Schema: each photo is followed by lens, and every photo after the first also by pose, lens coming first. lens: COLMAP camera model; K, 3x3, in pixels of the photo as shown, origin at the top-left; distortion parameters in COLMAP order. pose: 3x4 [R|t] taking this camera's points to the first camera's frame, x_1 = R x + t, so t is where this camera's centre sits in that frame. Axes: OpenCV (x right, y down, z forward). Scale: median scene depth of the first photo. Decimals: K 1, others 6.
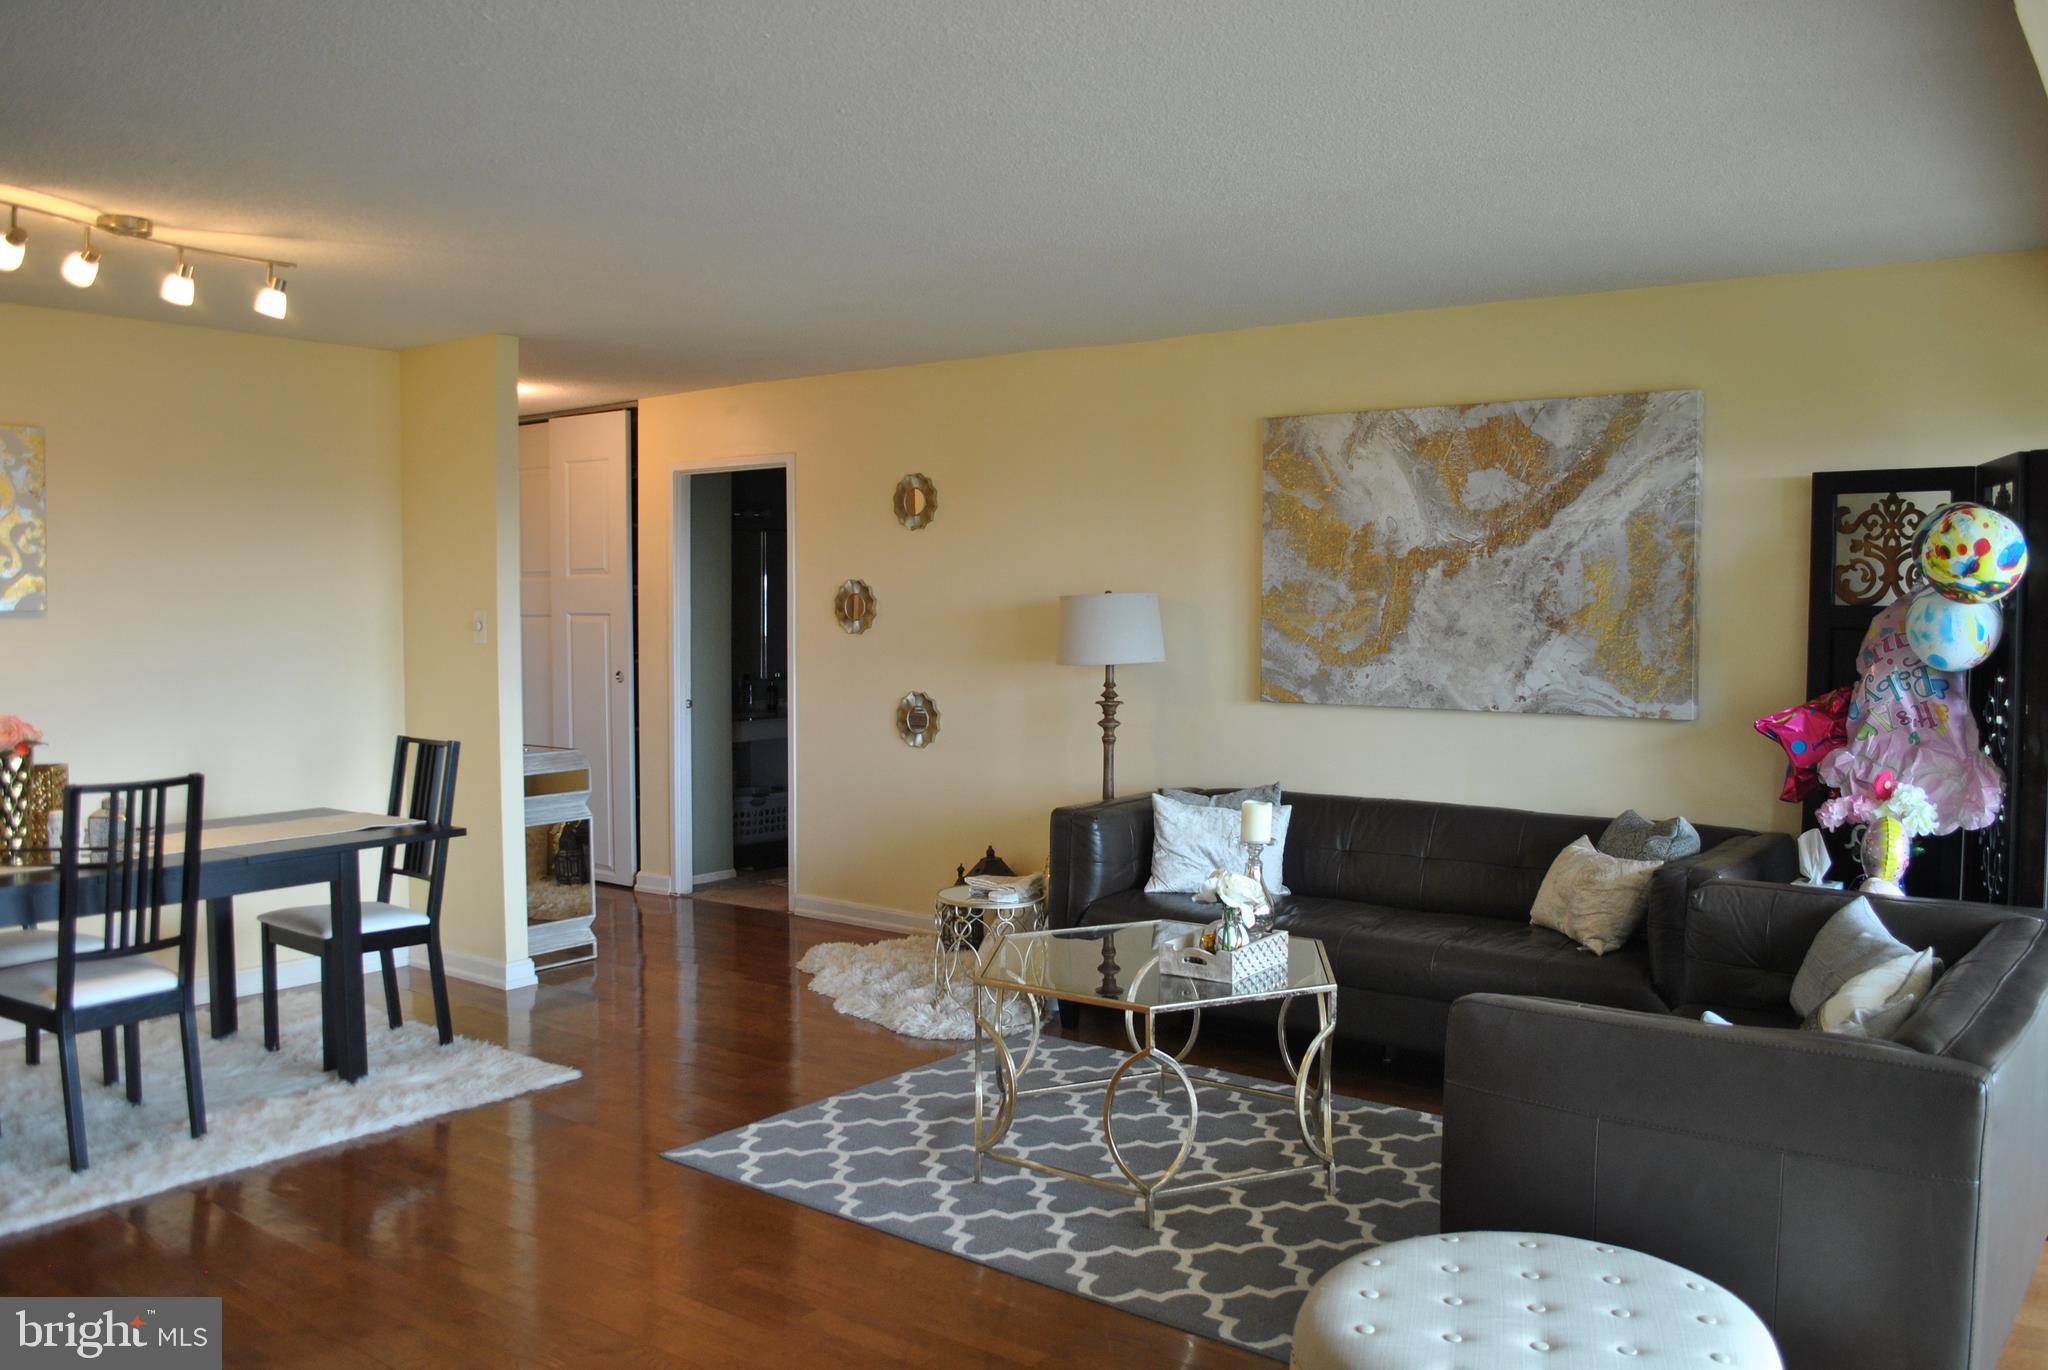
lens RADIAL K [[1617.5, 0, 1045.8], [0, 1617.5, 675.4], [0, 0, 1]] dist [-0.086915, 0.014711]
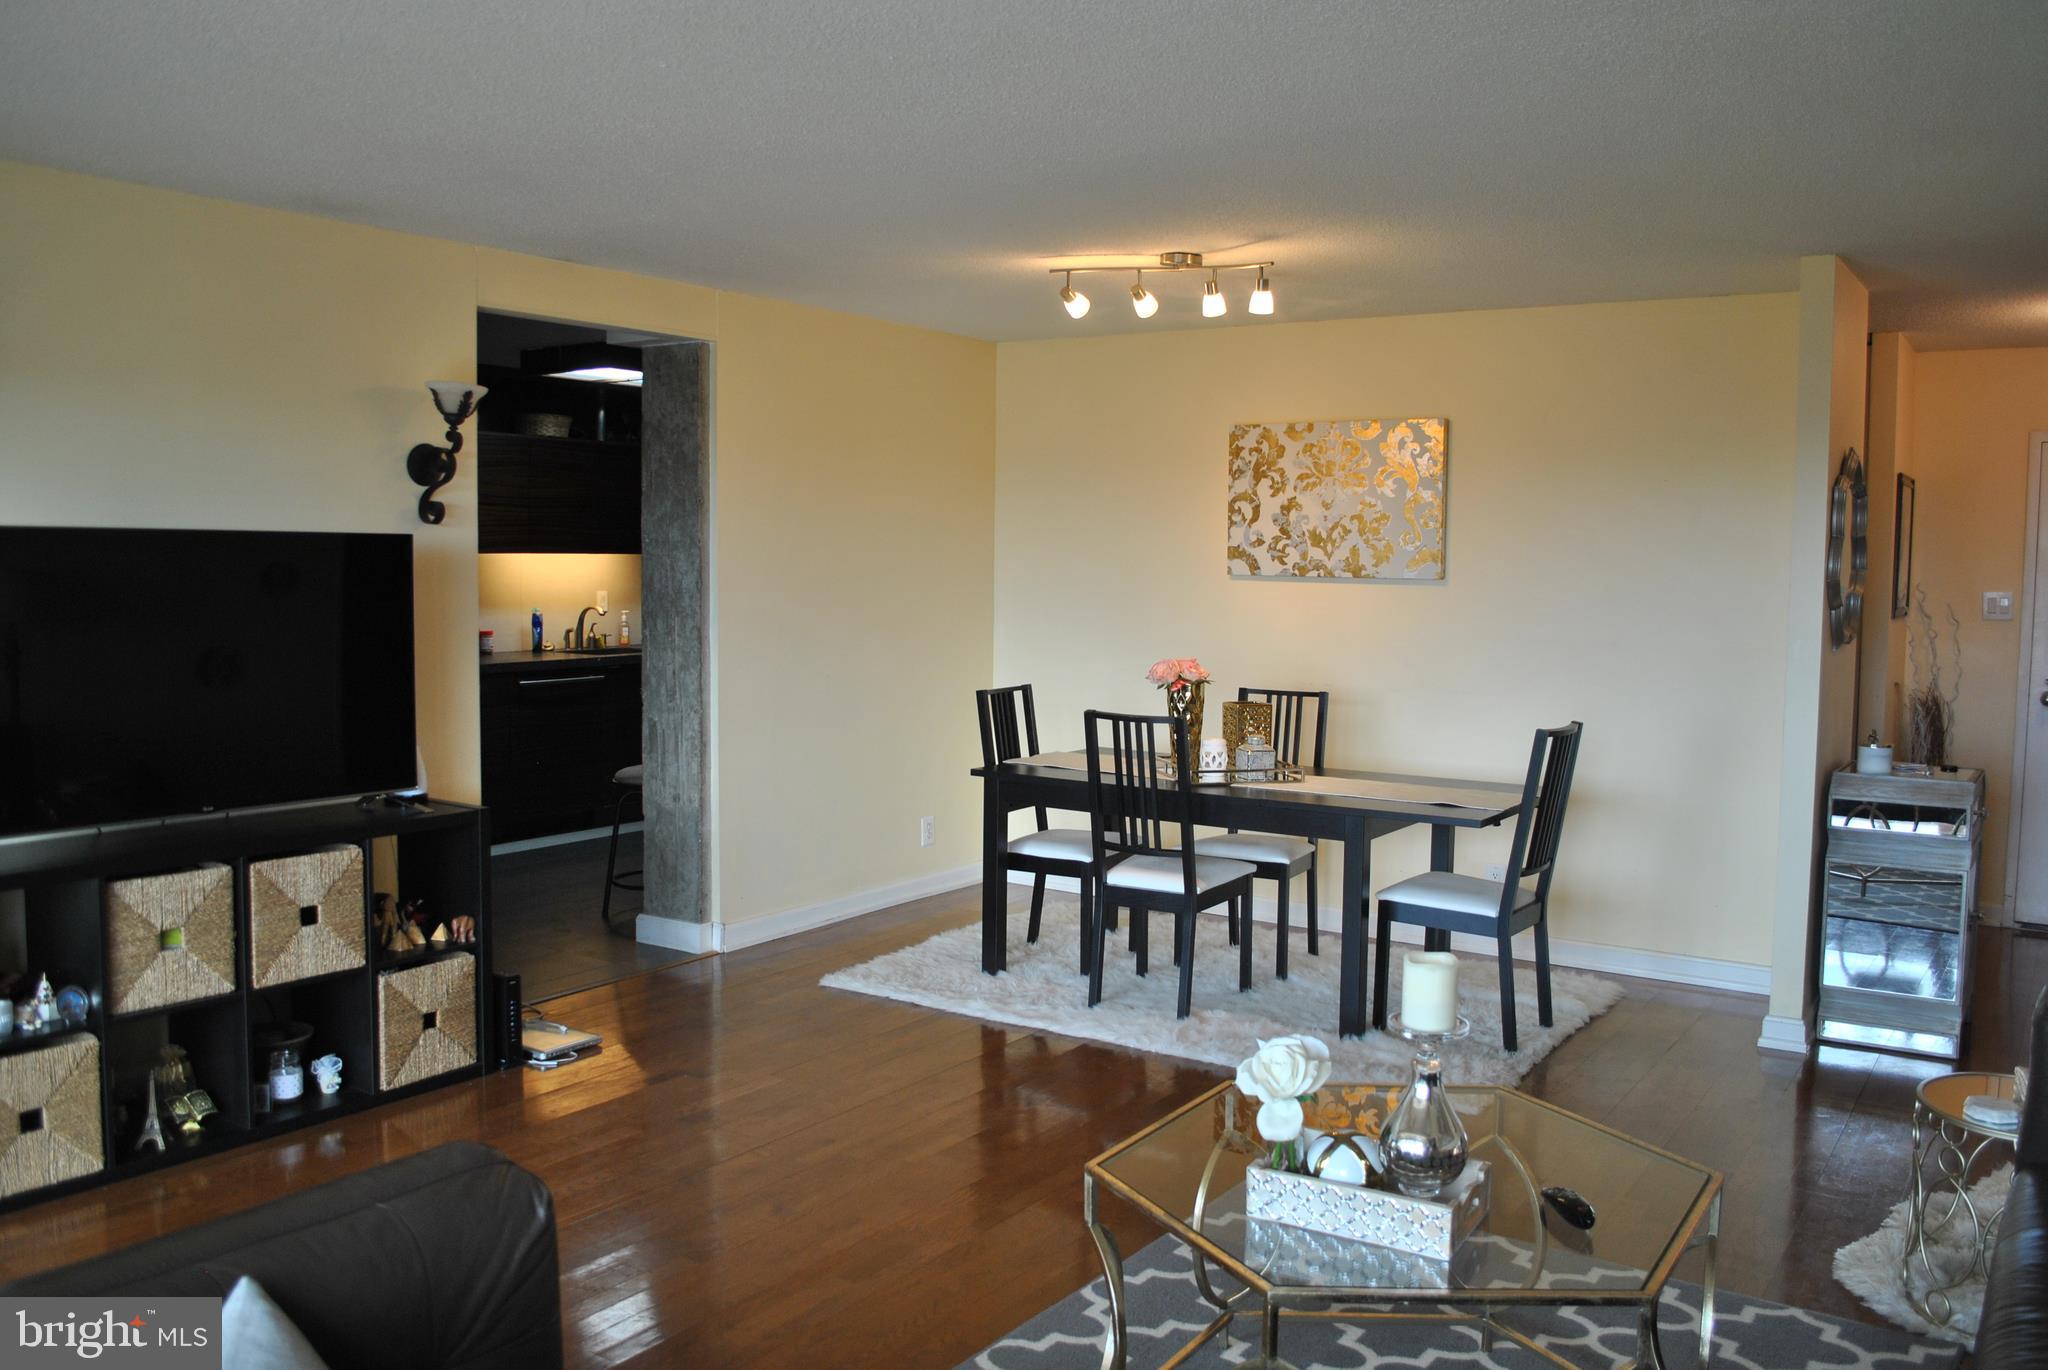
lens RADIAL K [[1617.5, 0, 1045.8], [0, 1617.5, 675.4], [0, 0, 1]] dist [-0.086915, 0.014711]
pose [[0.050690, 0.074544, -0.995929, 0.529144], [-0.059082, 0.995688, 0.071518, -0.039074], [0.996965, 0.055217, 0.054876, 0.662665]]
